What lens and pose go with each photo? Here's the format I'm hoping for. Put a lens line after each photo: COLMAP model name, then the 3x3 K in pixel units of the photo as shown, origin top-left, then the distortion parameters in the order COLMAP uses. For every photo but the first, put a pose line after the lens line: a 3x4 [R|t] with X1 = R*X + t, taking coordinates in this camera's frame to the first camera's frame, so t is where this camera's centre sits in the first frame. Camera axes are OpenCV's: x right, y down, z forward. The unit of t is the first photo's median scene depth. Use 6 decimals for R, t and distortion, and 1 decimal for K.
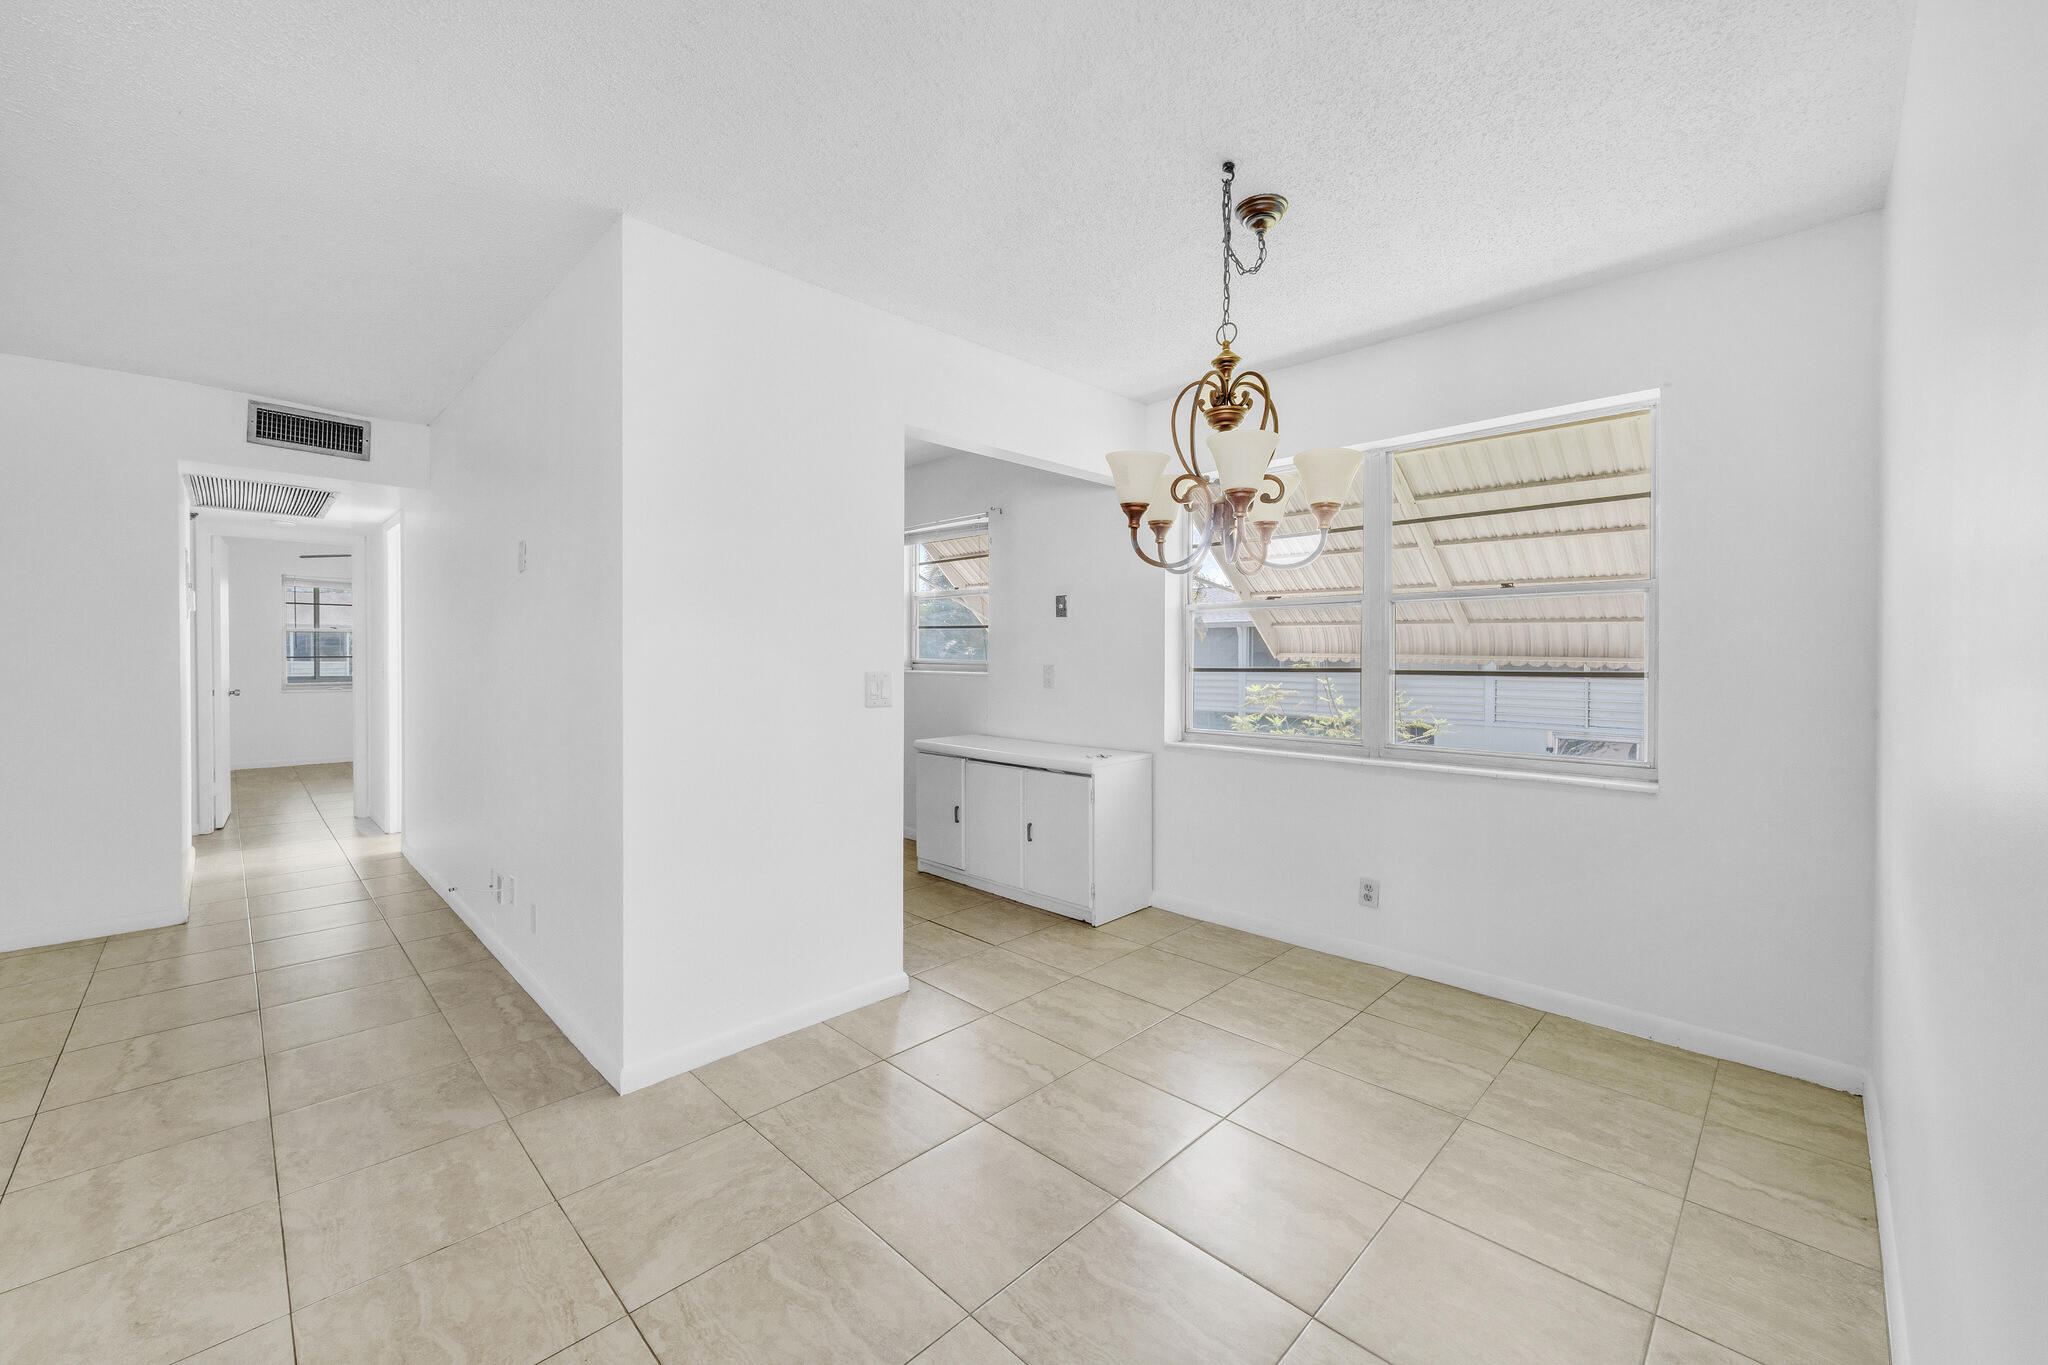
lens RADIAL K [[800.7, 0, 1013.8], [0, 800.7, 665.2], [0, 0, 1]] dist [-0.001070, -0.000646]
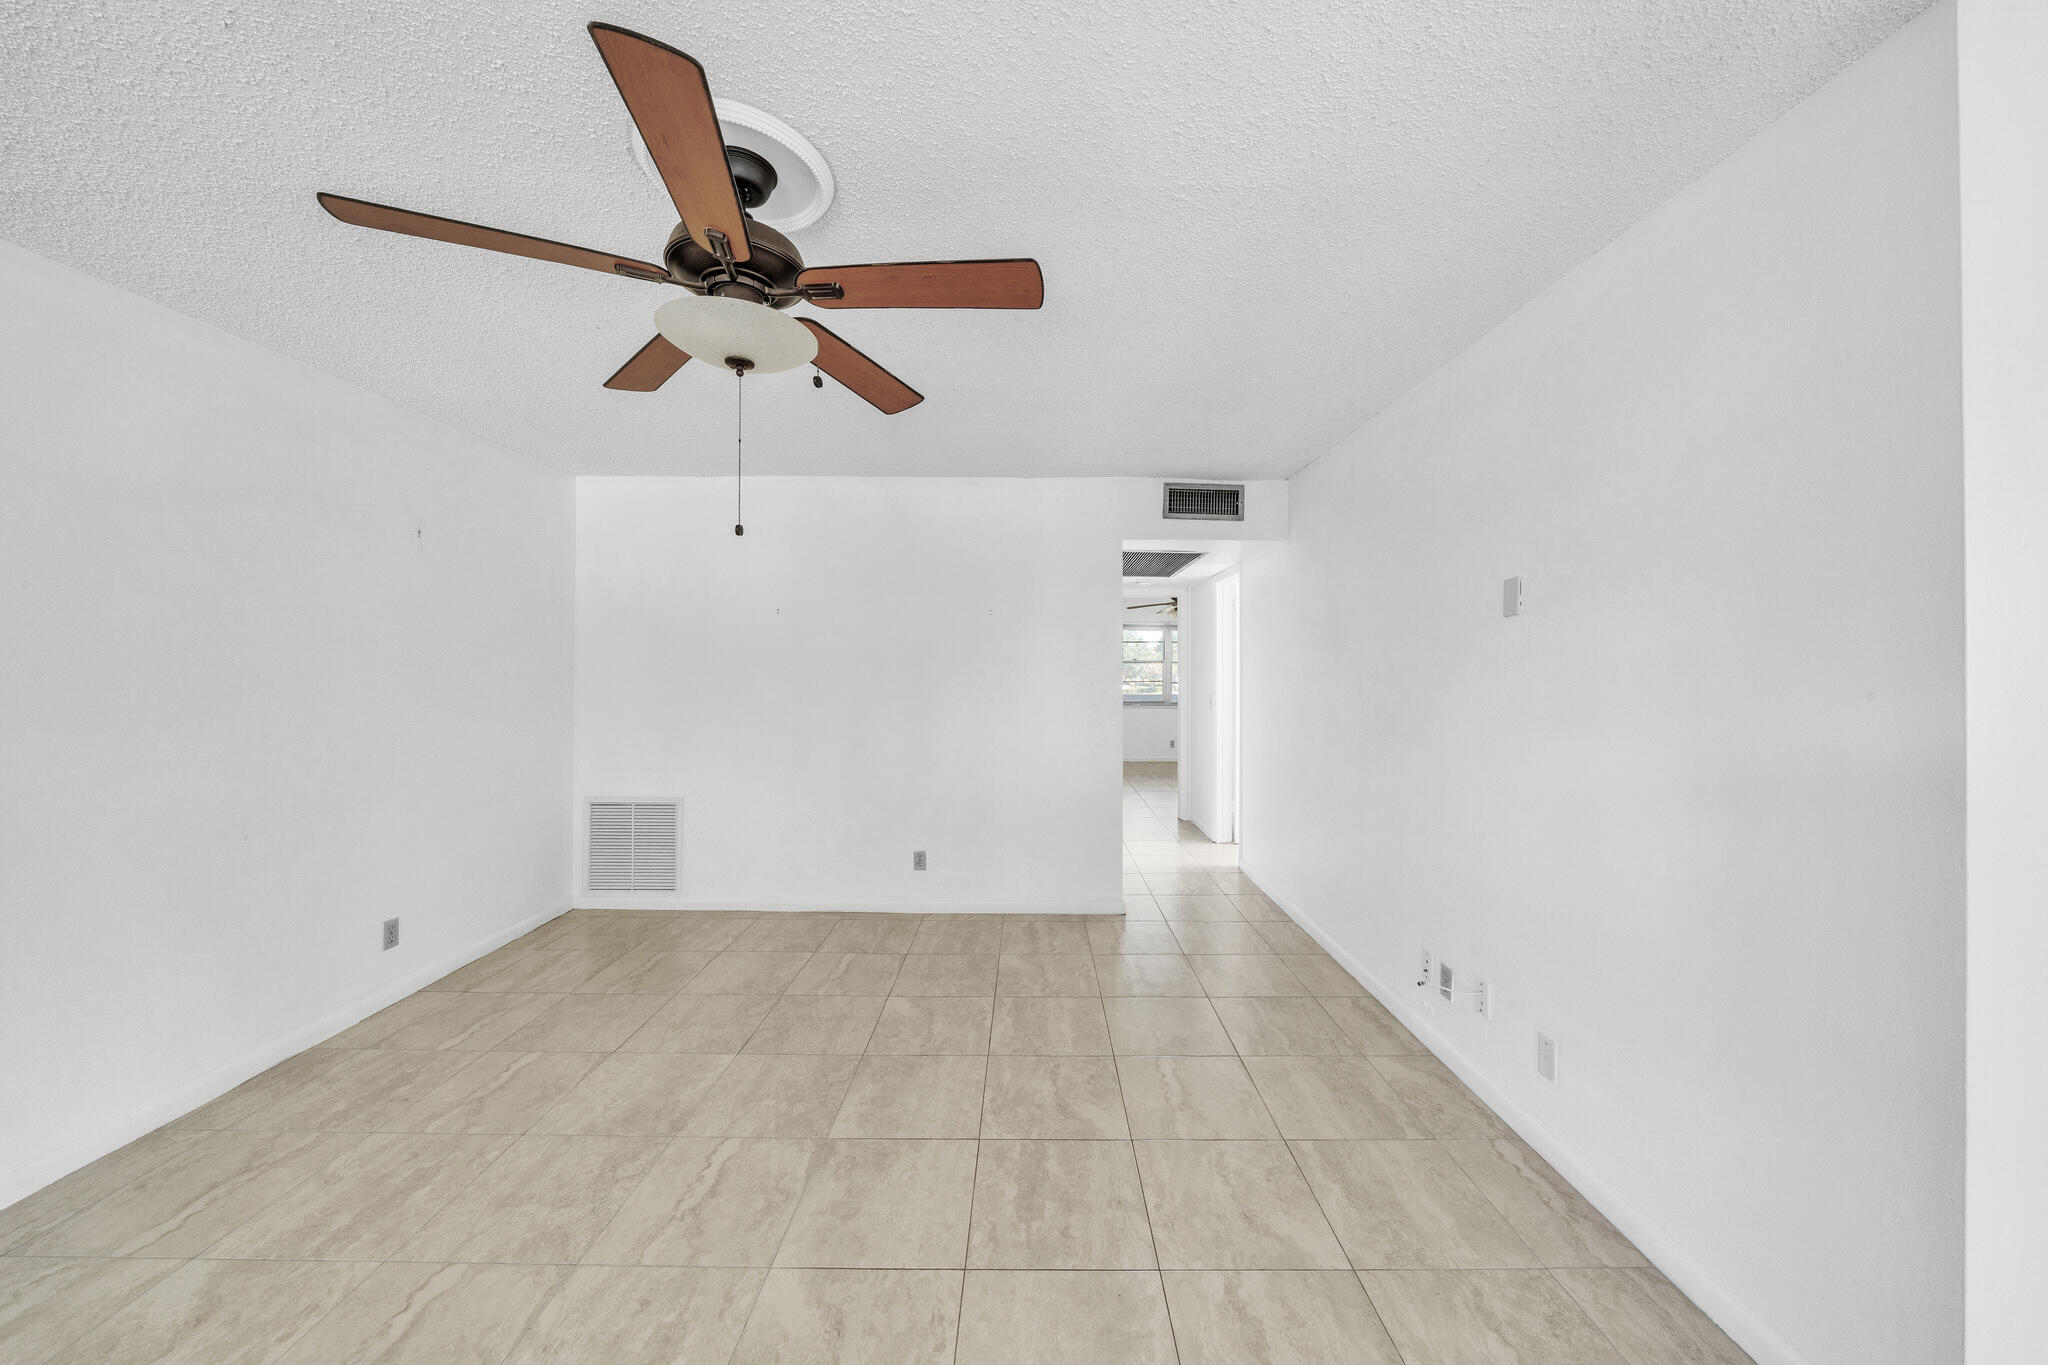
lens RADIAL K [[703.9, 0, 1027.7], [0, 703.9, 658.9], [0, 0, 1]] dist [-0.004967, 0.000145]
pose [[0.708219, -0.012351, -0.705885, -0.528657], [-0.006924, 0.999677, -0.024439, -0.059244], [0.705959, 0.022196, 0.707905, 0.168147]]
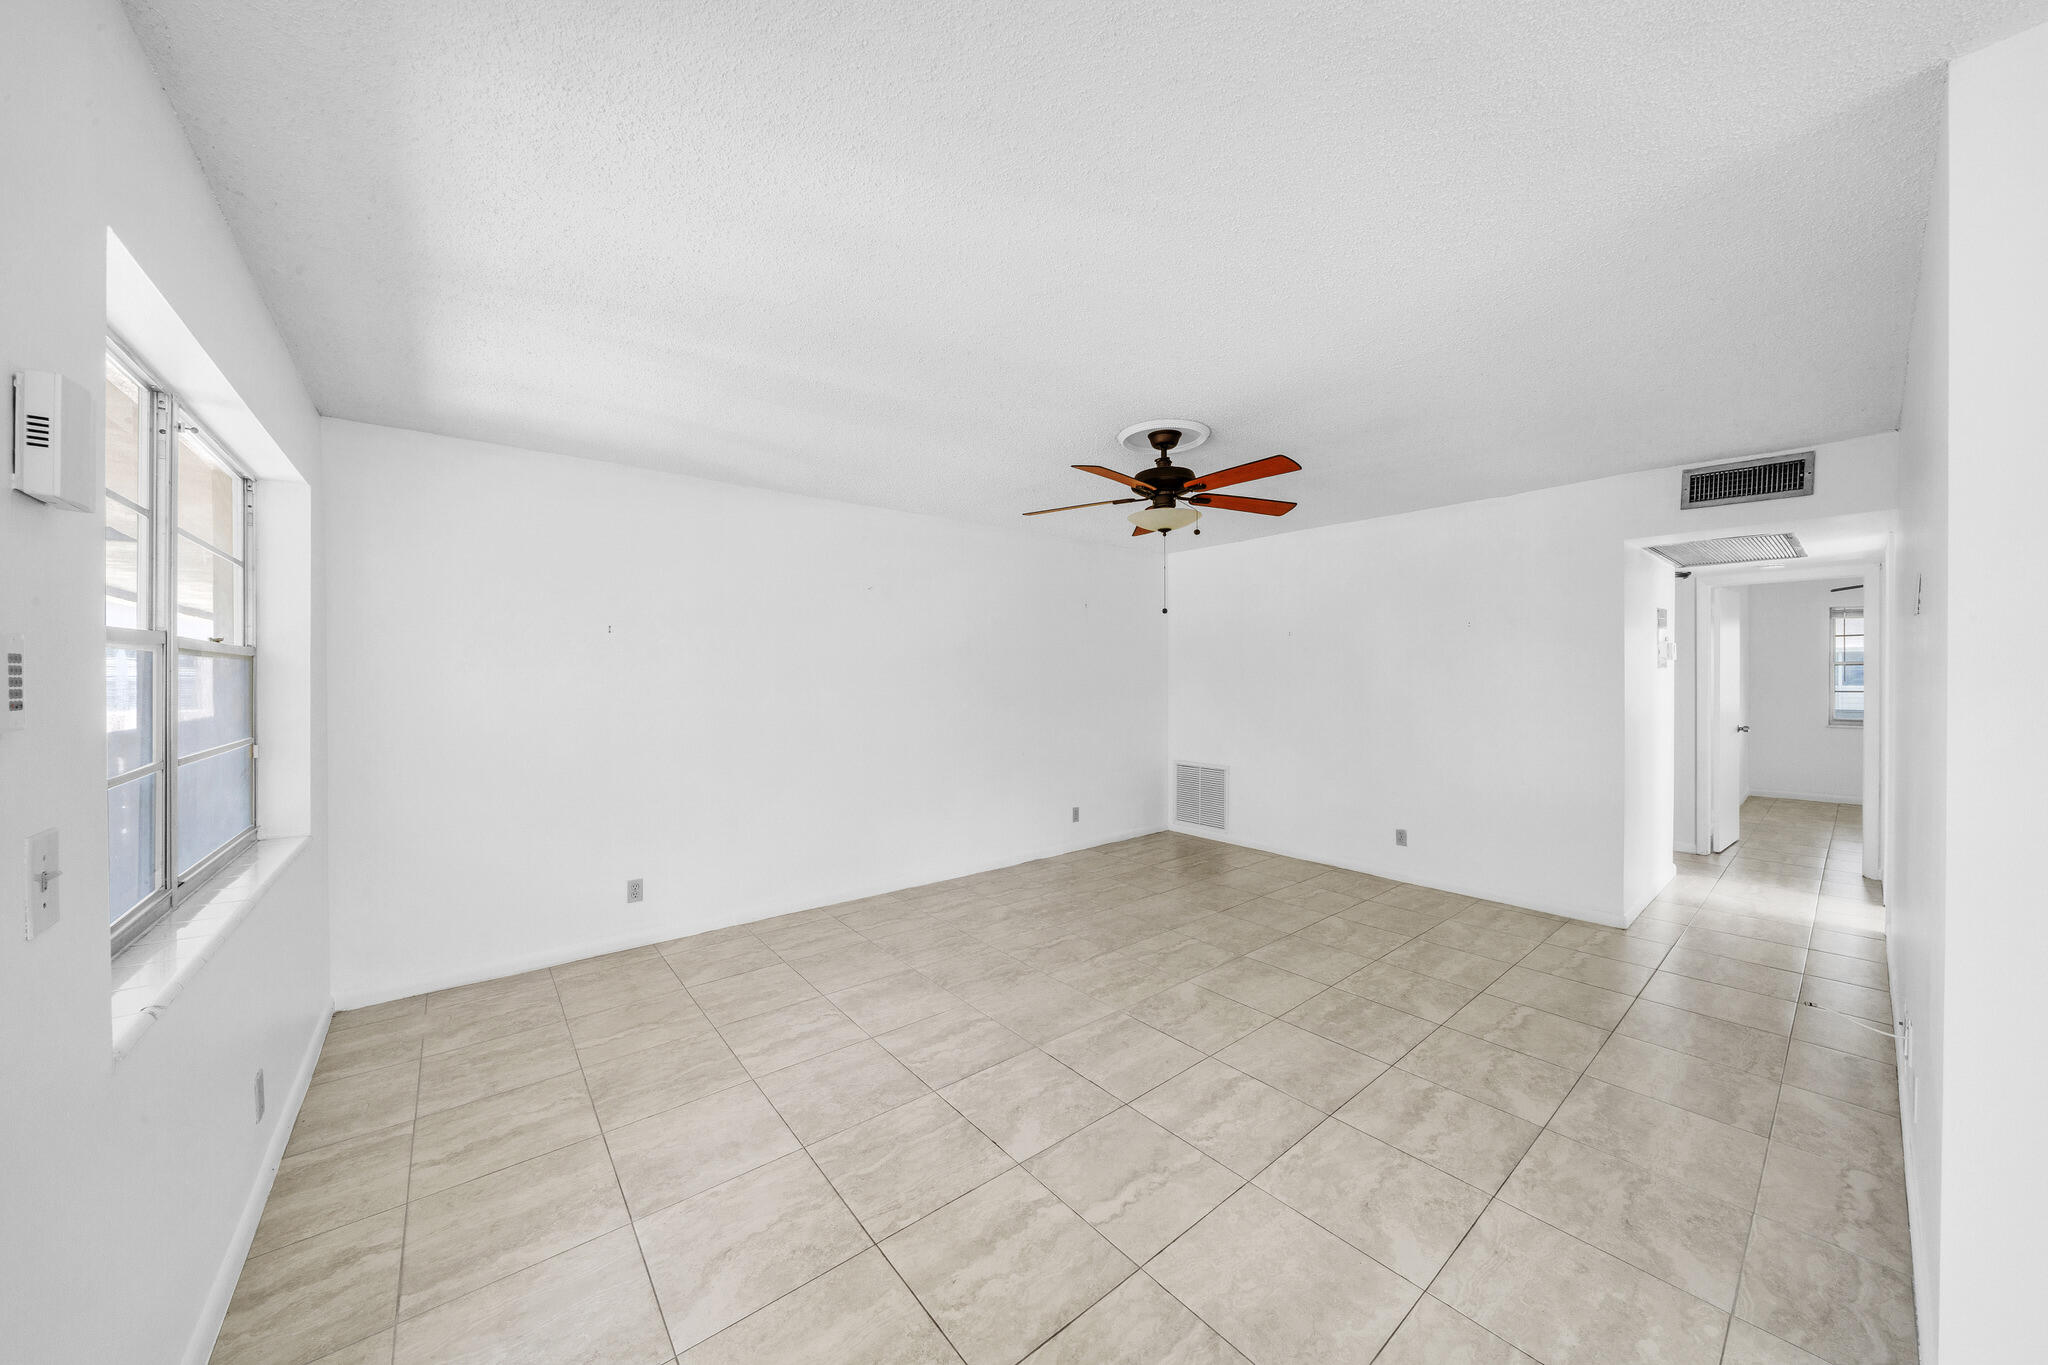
lens RADIAL K [[698.3, 0, 1017.7], [0, 698.3, 678.9], [0, 0, 1]] dist [-0.006465, 0.000048]
pose [[-0.098708, 0.000592, -0.995116, 0.112881], [-0.006546, 0.999978, 0.001244, -0.063230], [0.995095, 0.006637, -0.098702, 0.281679]]
